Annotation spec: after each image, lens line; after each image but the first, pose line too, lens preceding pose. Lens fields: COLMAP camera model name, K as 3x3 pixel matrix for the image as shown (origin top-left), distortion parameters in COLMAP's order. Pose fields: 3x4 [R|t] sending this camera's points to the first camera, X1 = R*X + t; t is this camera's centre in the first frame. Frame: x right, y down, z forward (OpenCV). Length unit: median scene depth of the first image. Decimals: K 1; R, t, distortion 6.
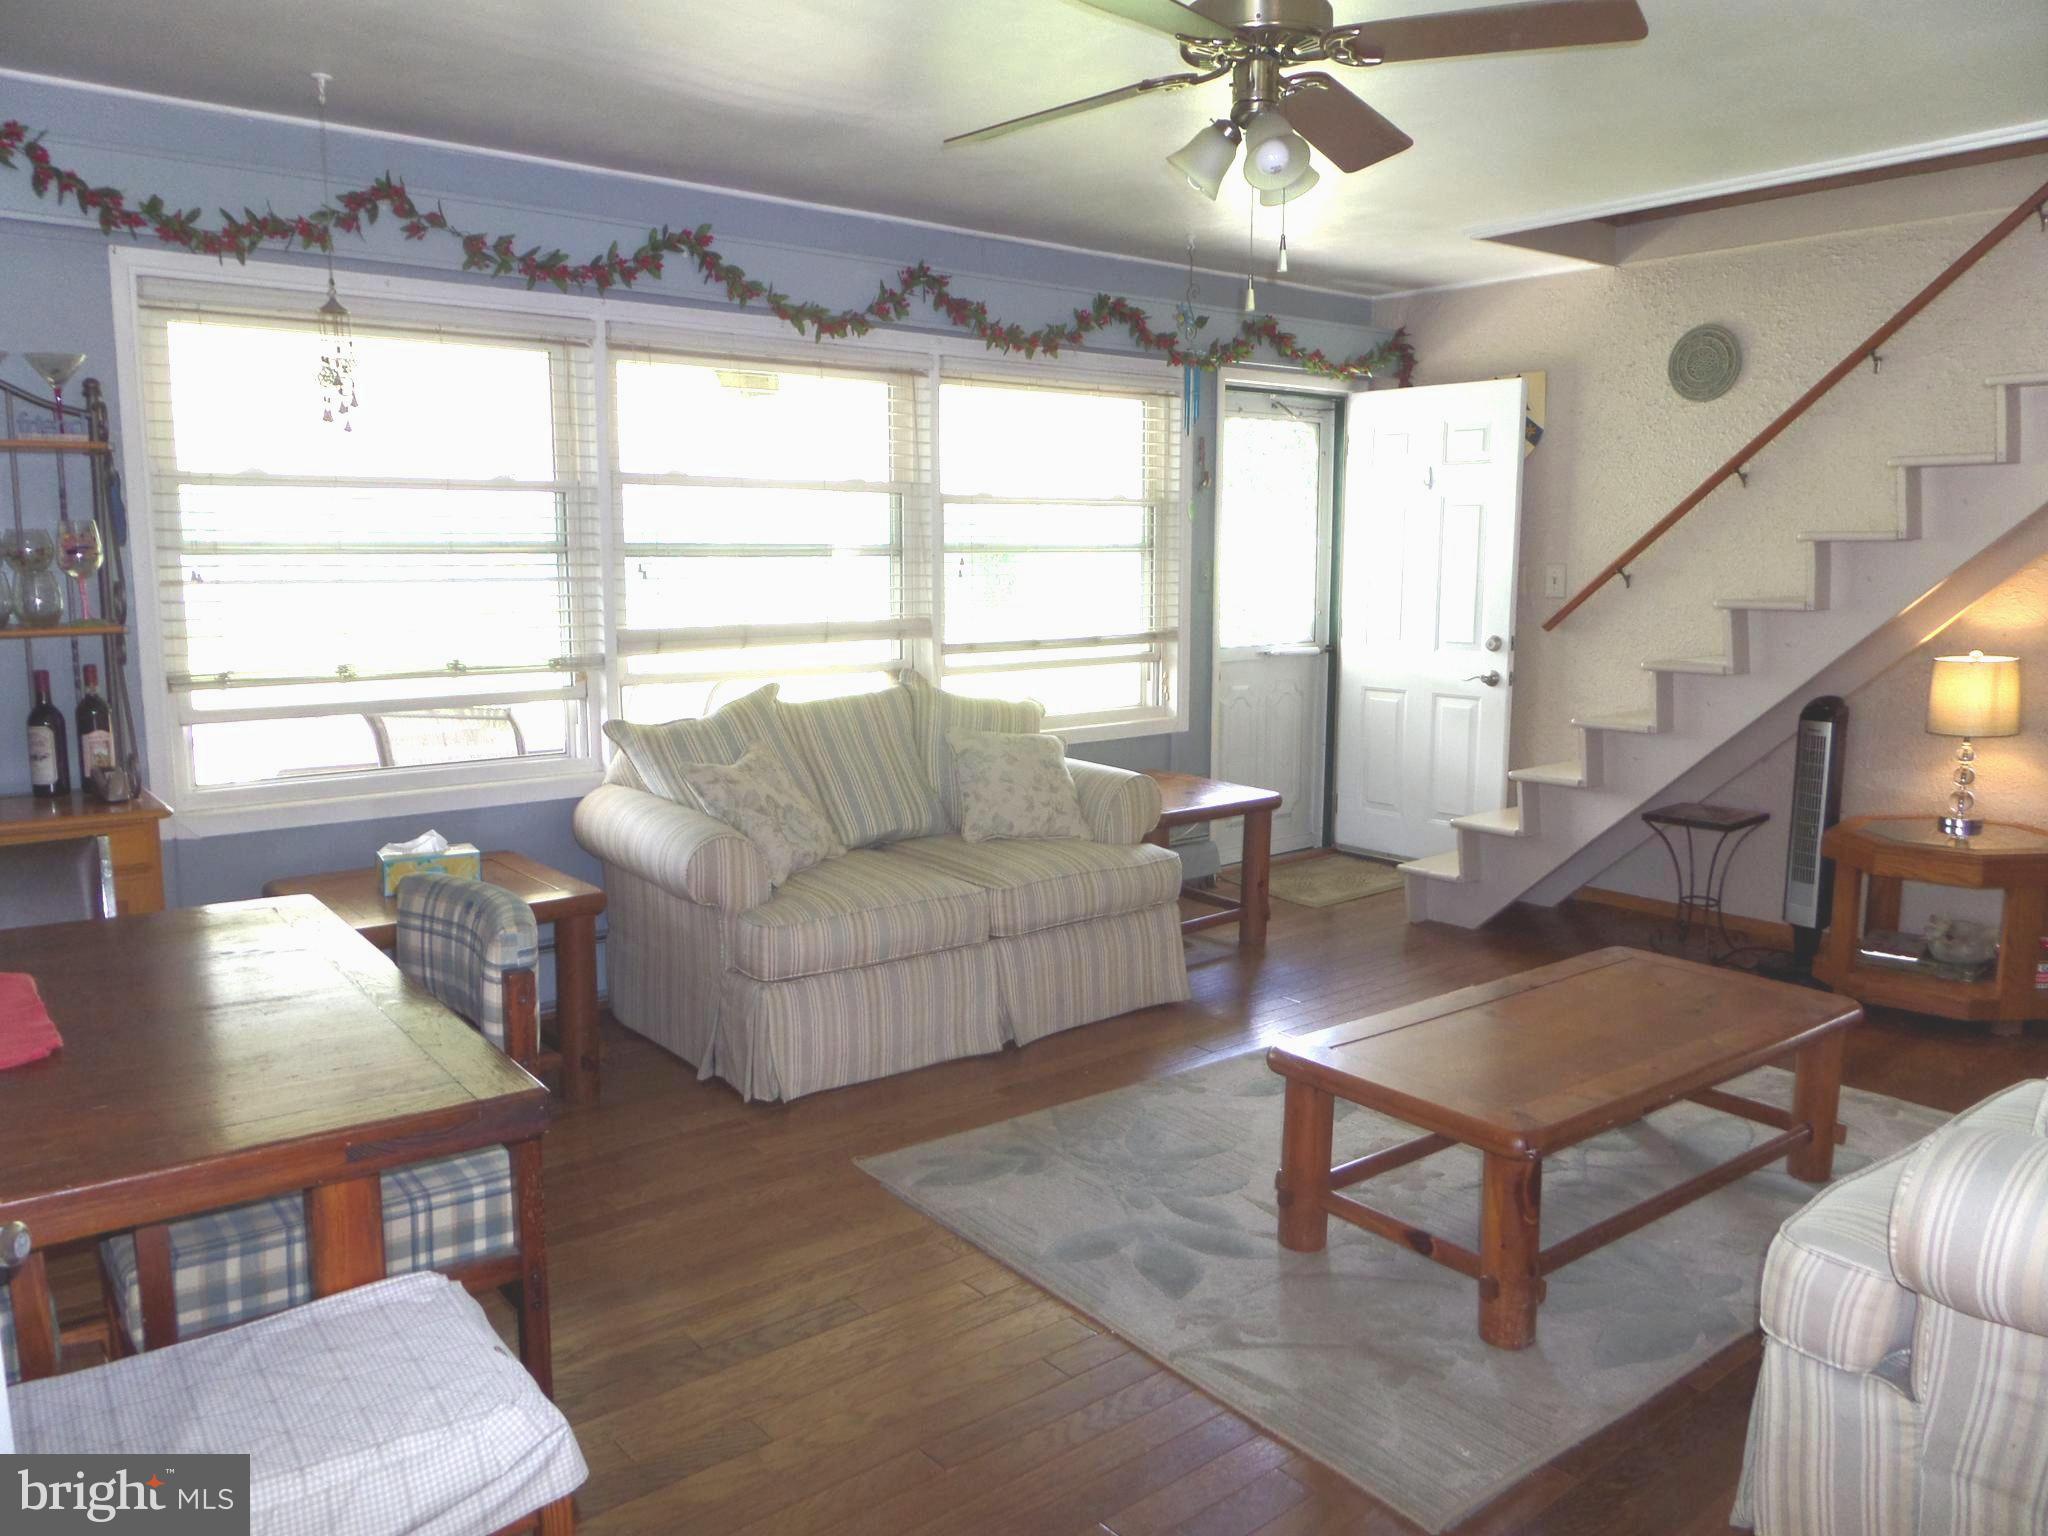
lens RADIAL K [[1477.9, 0, 1024.0], [0, 1477.9, 768.0], [0, 0, 1]] dist [-0.013357, -0.007100]
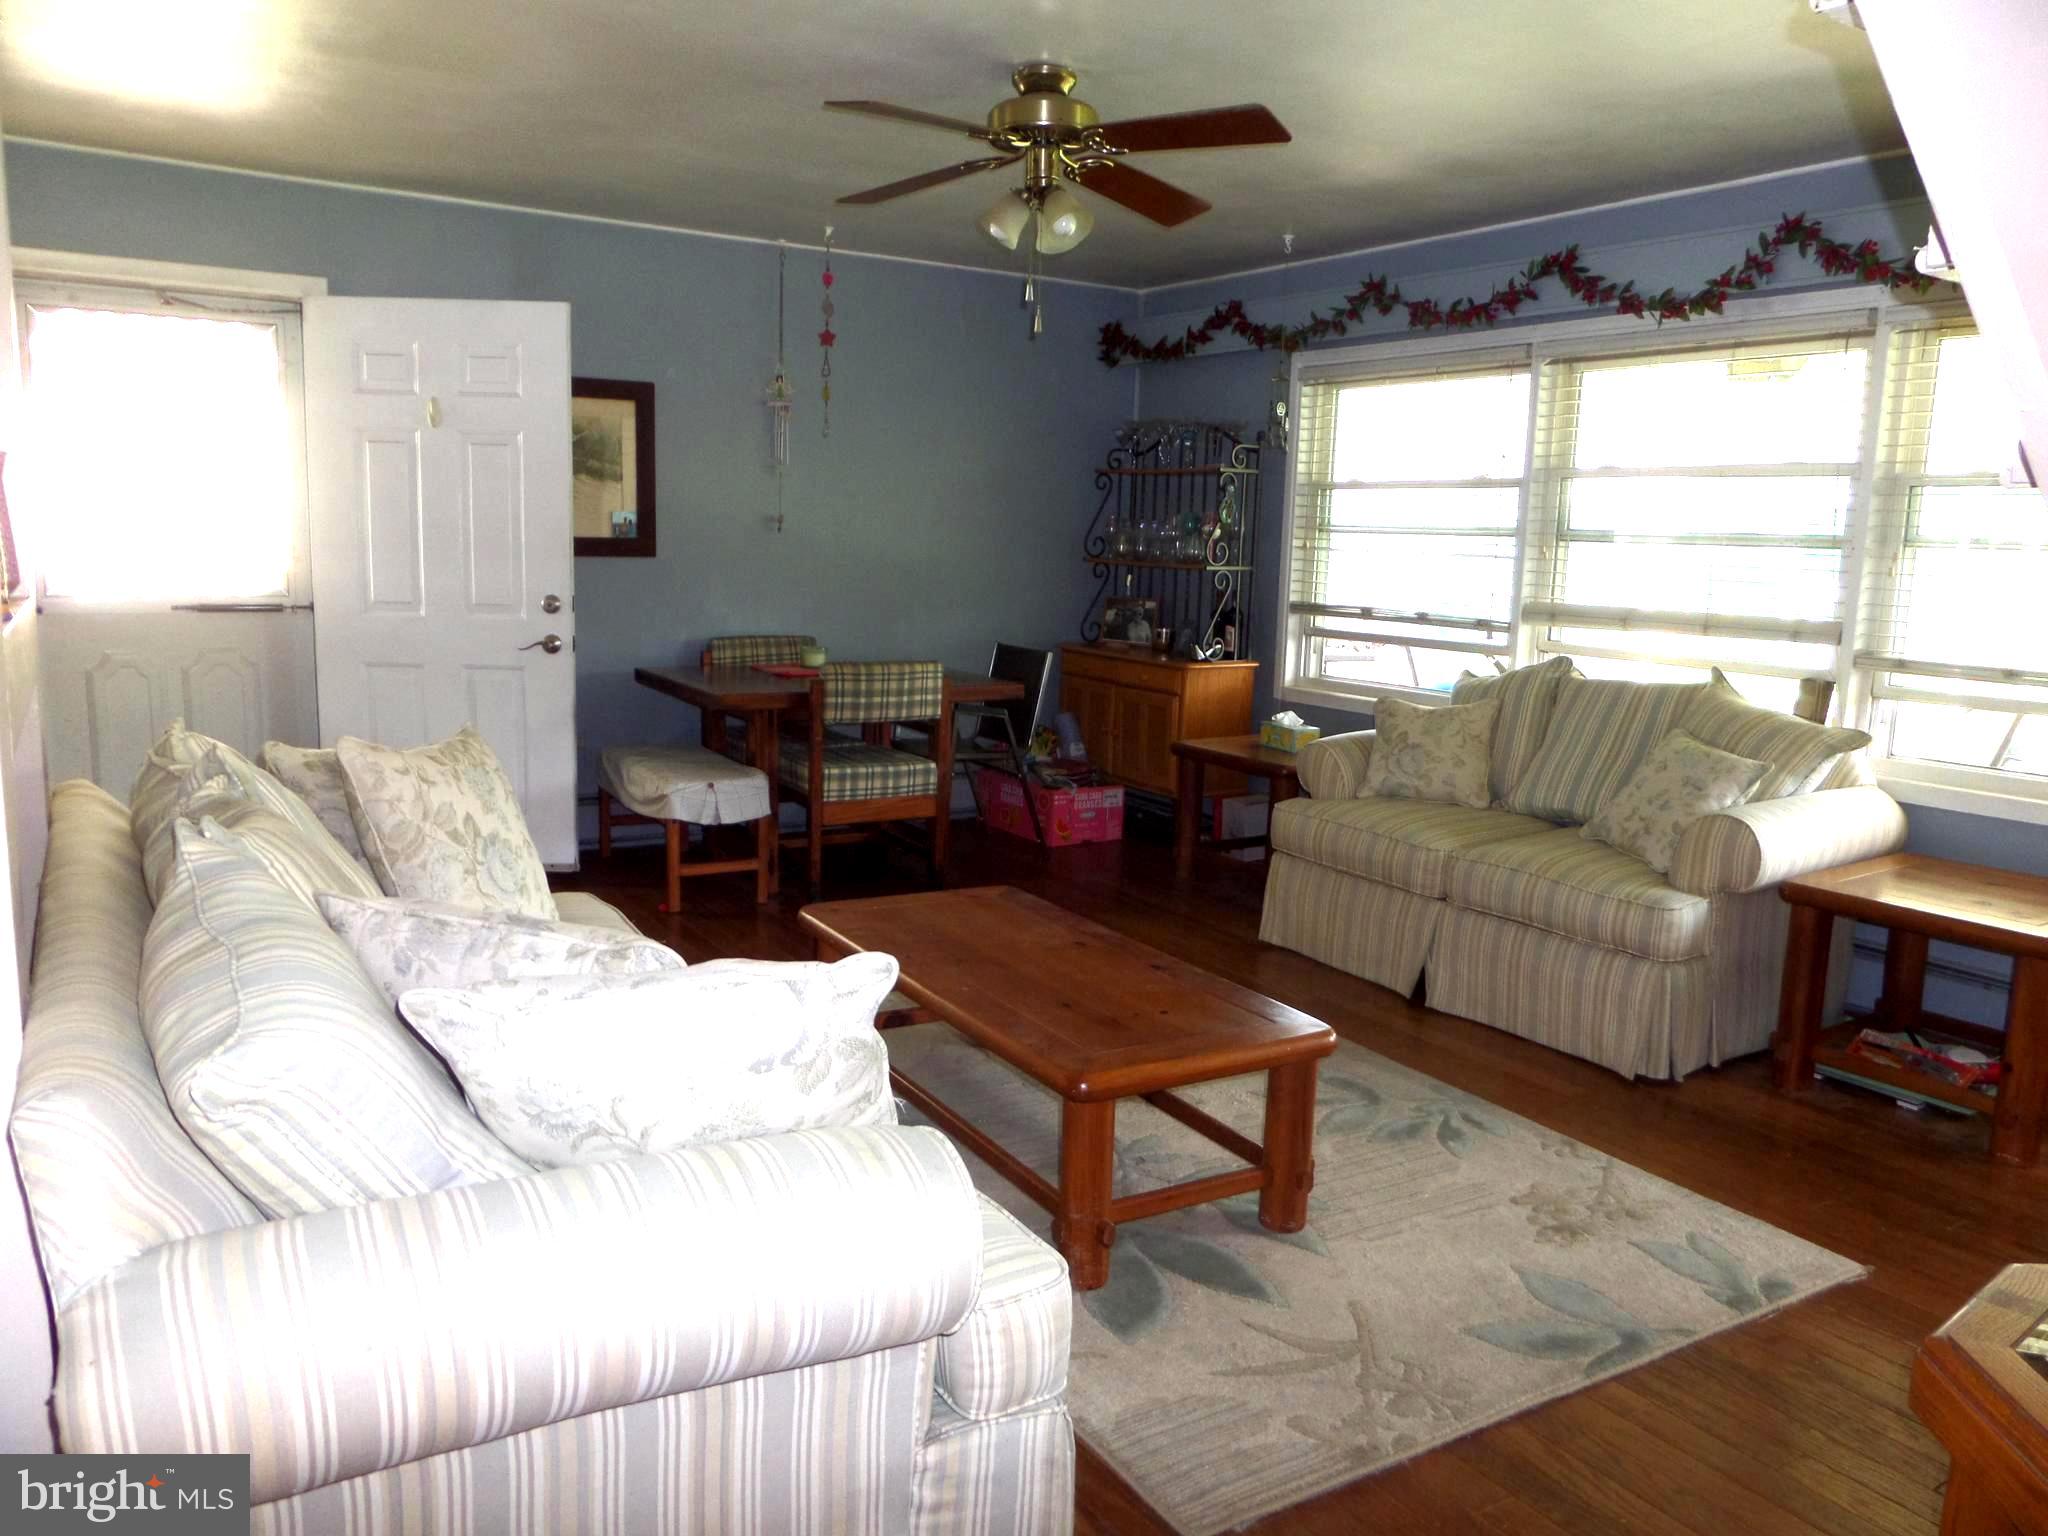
lens RADIAL K [[1517.2, 0, 1023.0], [0, 1517.2, 752.6], [0, 0, 1]] dist [0.000003, -0.004007]
pose [[-0.128254, 0.141574, -0.981584, 1.005140], [-0.176615, 0.970677, 0.163077, -0.103546], [0.975888, 0.194278, -0.099490, 0.758592]]
